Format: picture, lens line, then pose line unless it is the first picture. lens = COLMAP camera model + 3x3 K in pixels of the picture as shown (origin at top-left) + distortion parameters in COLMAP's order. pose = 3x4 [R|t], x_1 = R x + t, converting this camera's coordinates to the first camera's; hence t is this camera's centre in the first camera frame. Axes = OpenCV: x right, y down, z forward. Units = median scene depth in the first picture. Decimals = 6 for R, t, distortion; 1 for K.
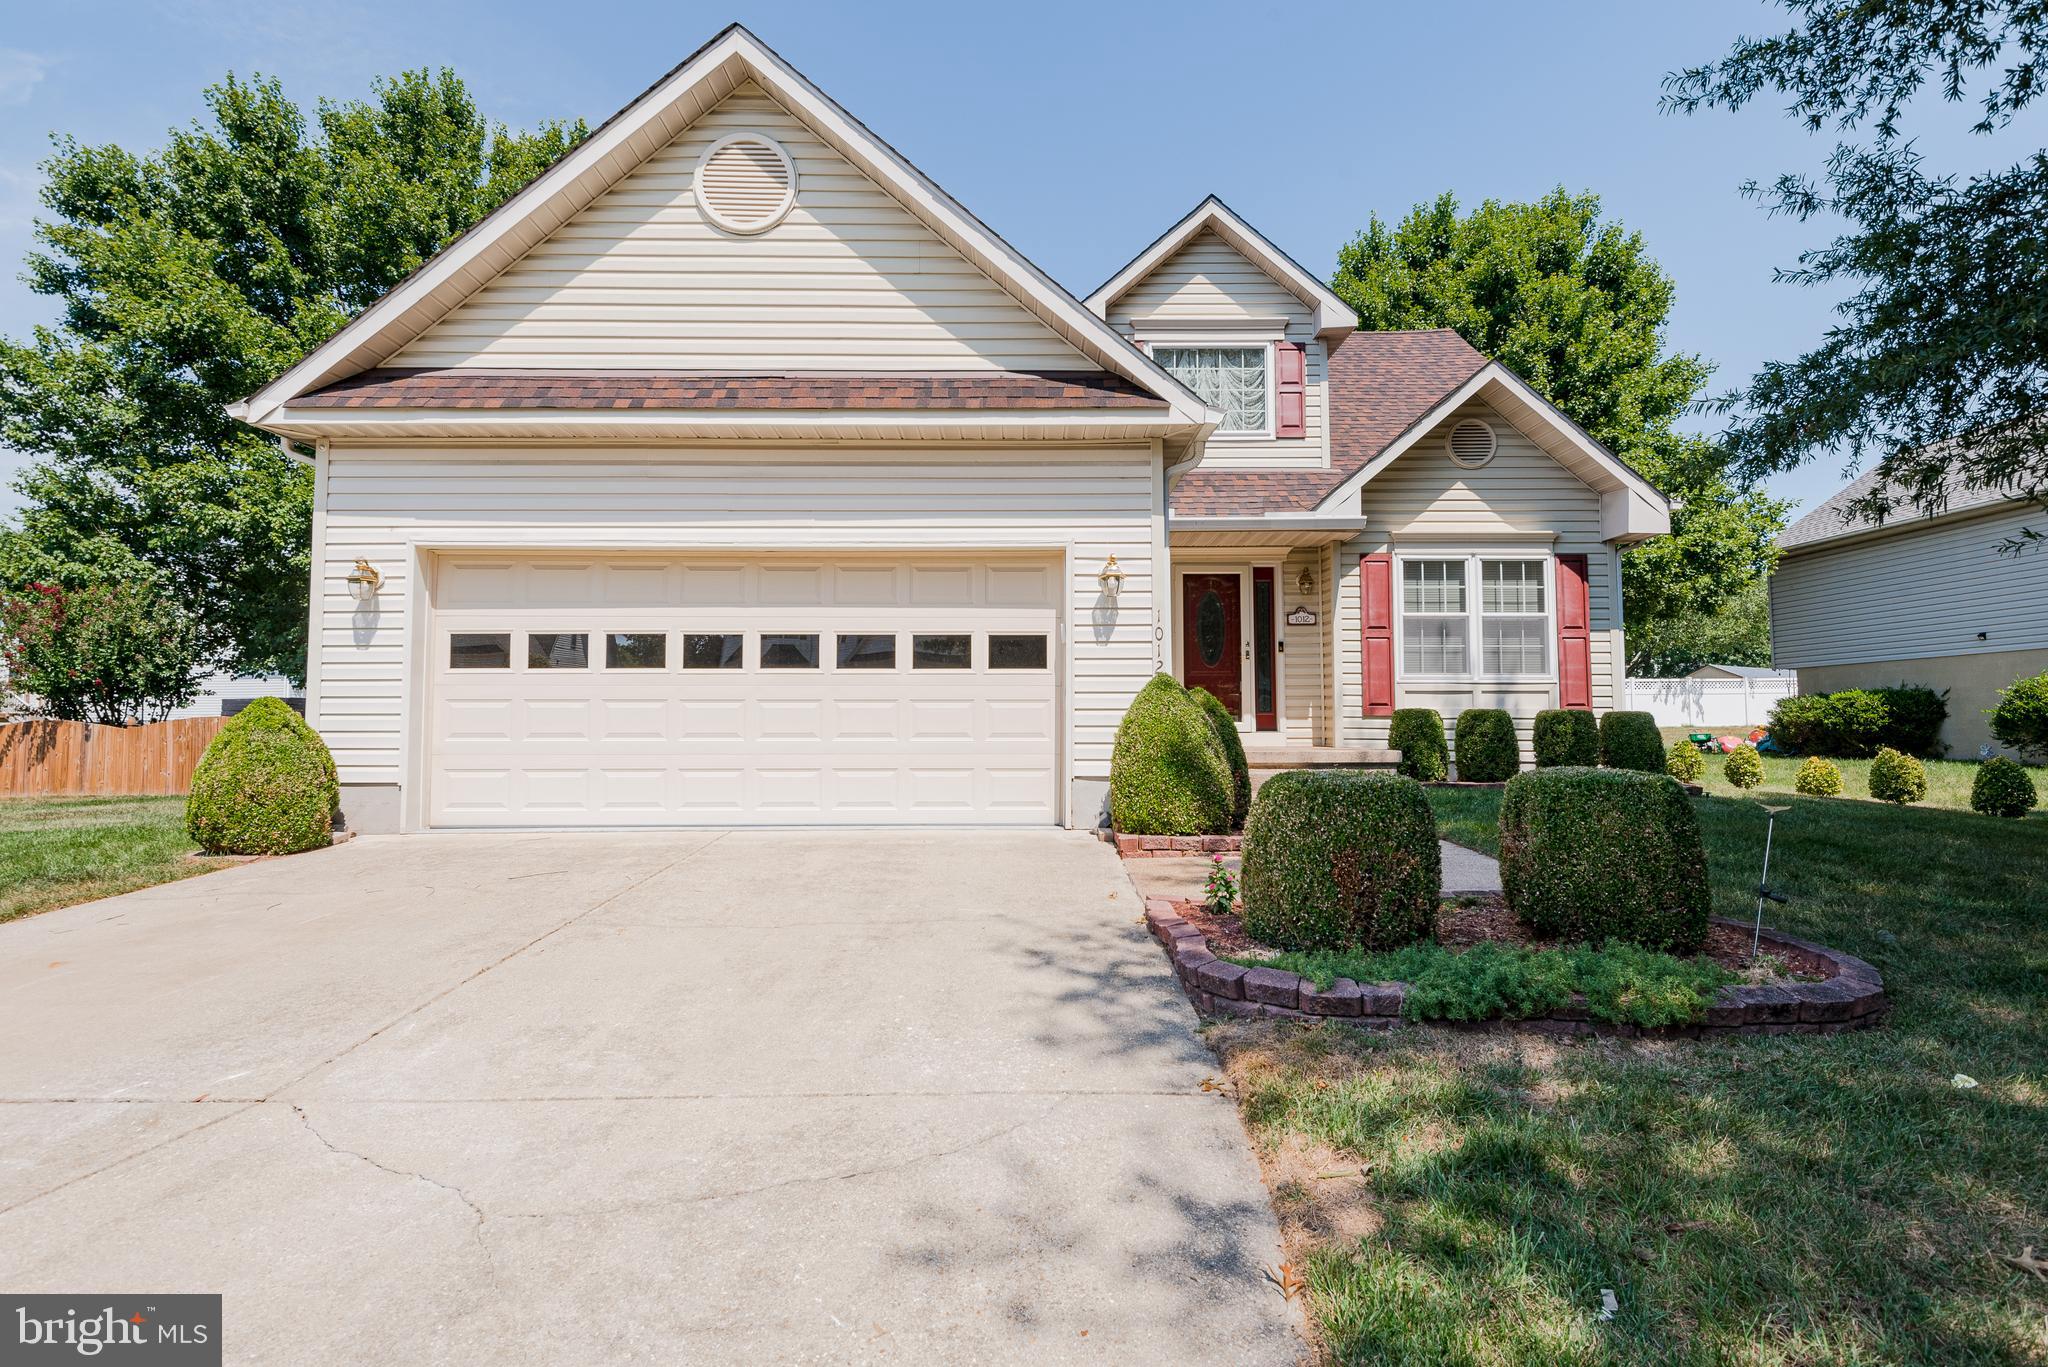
lens RADIAL K [[992.1, 0, 1023.4], [0, 992.1, 684.2], [0, 0, 1]] dist [0.005547, 0.000322]
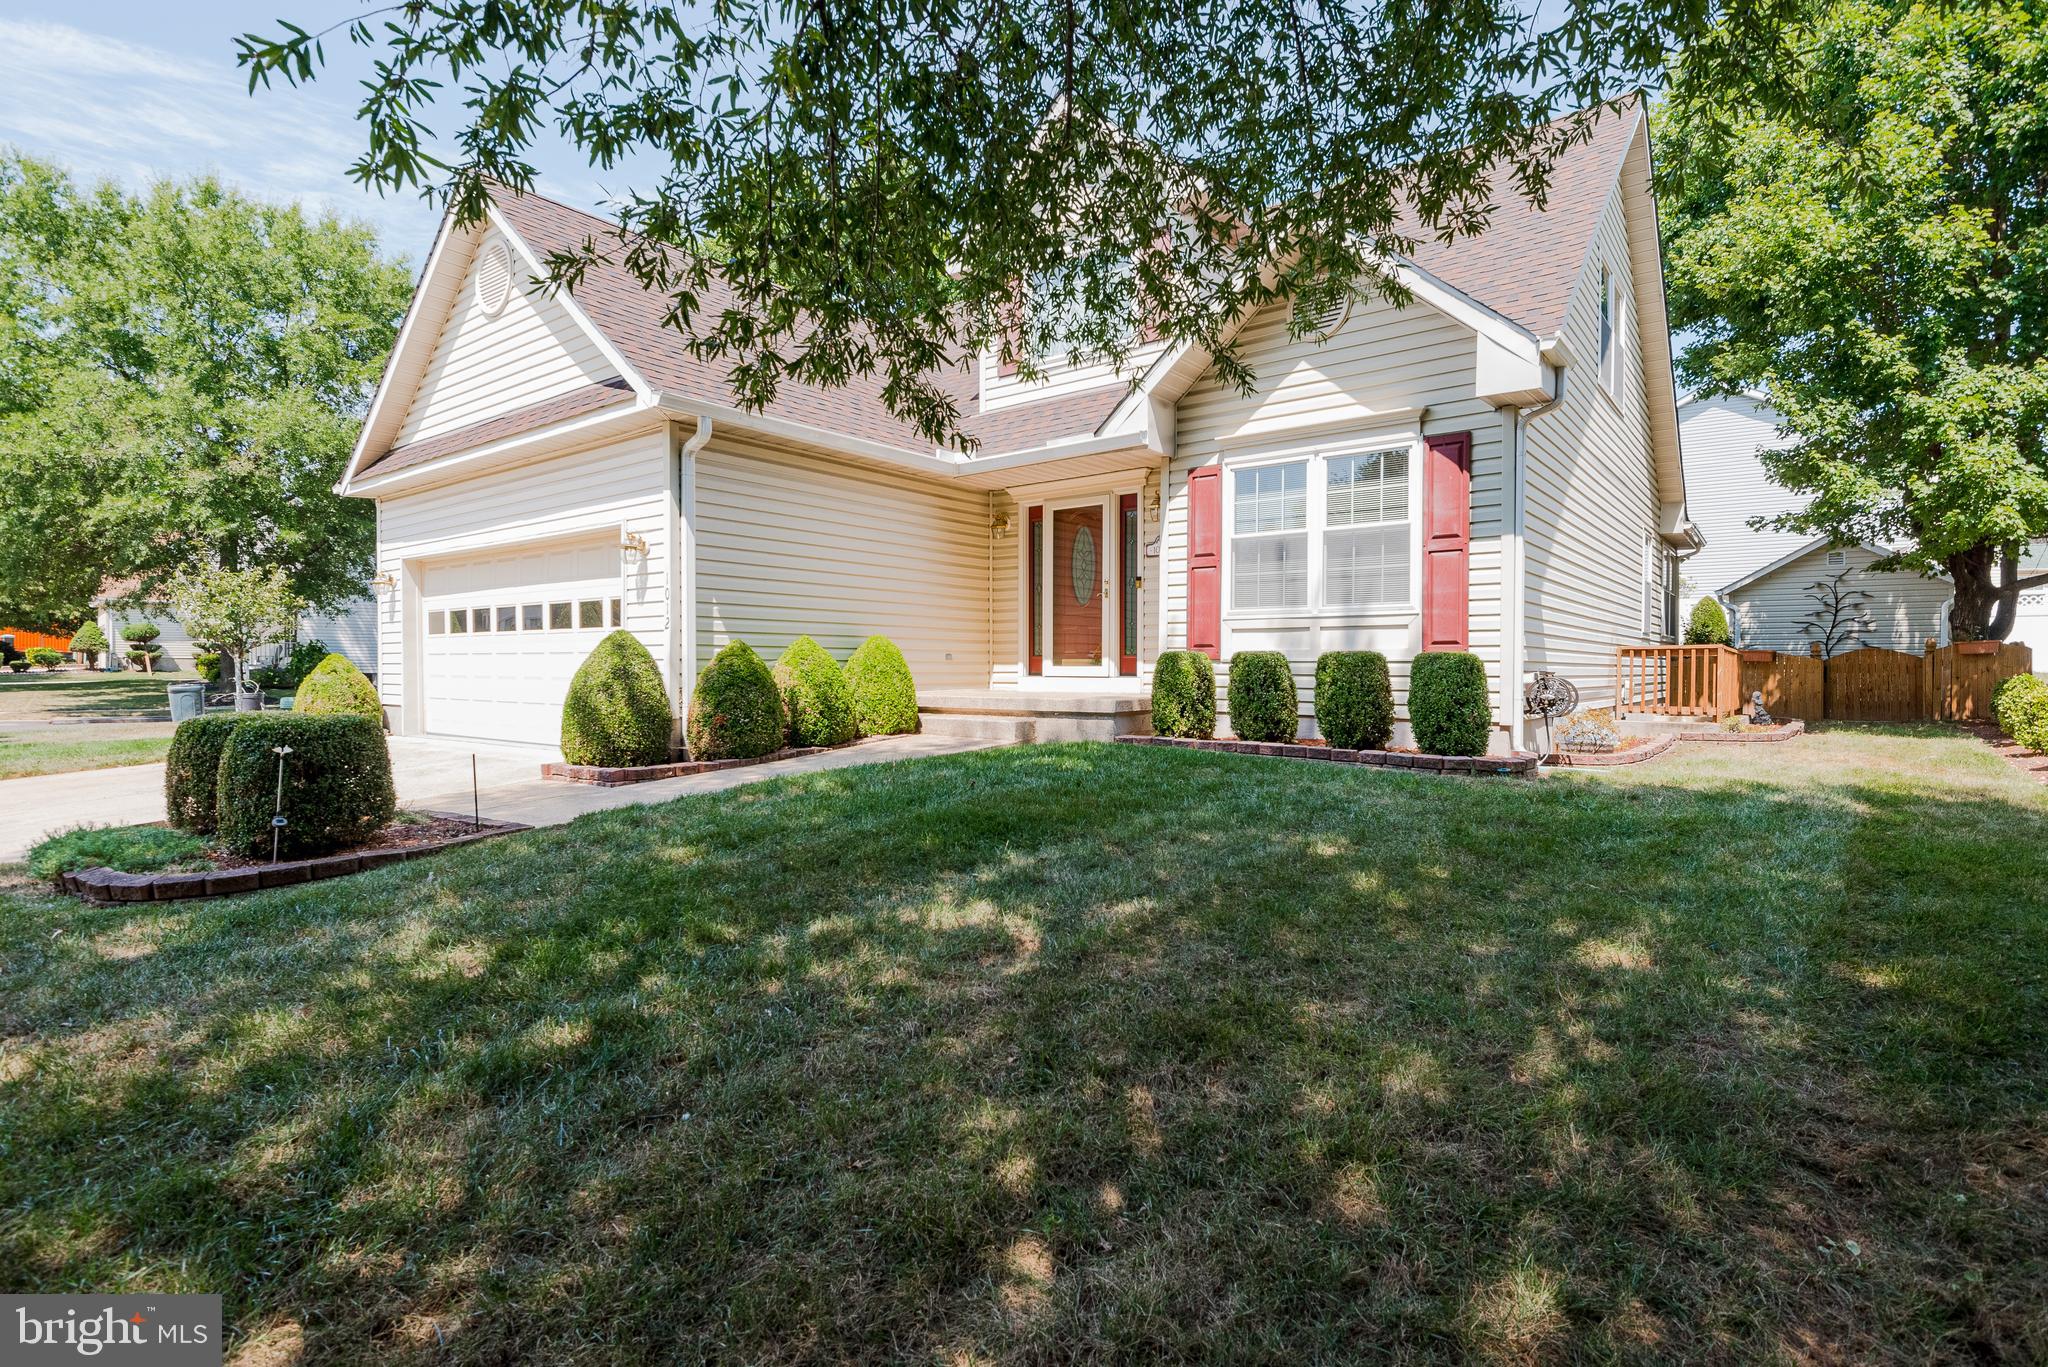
lens RADIAL K [[1028.1, 0, 1022.1], [0, 1028.1, 684.2], [0, 0, 1]] dist [-0.003713, -0.000244]
pose [[0.776567, 0.010622, -0.629945, 0.785710], [0.029921, 0.998108, 0.053716, 0.001133], [0.629323, -0.060563, 0.774780, 0.215890]]
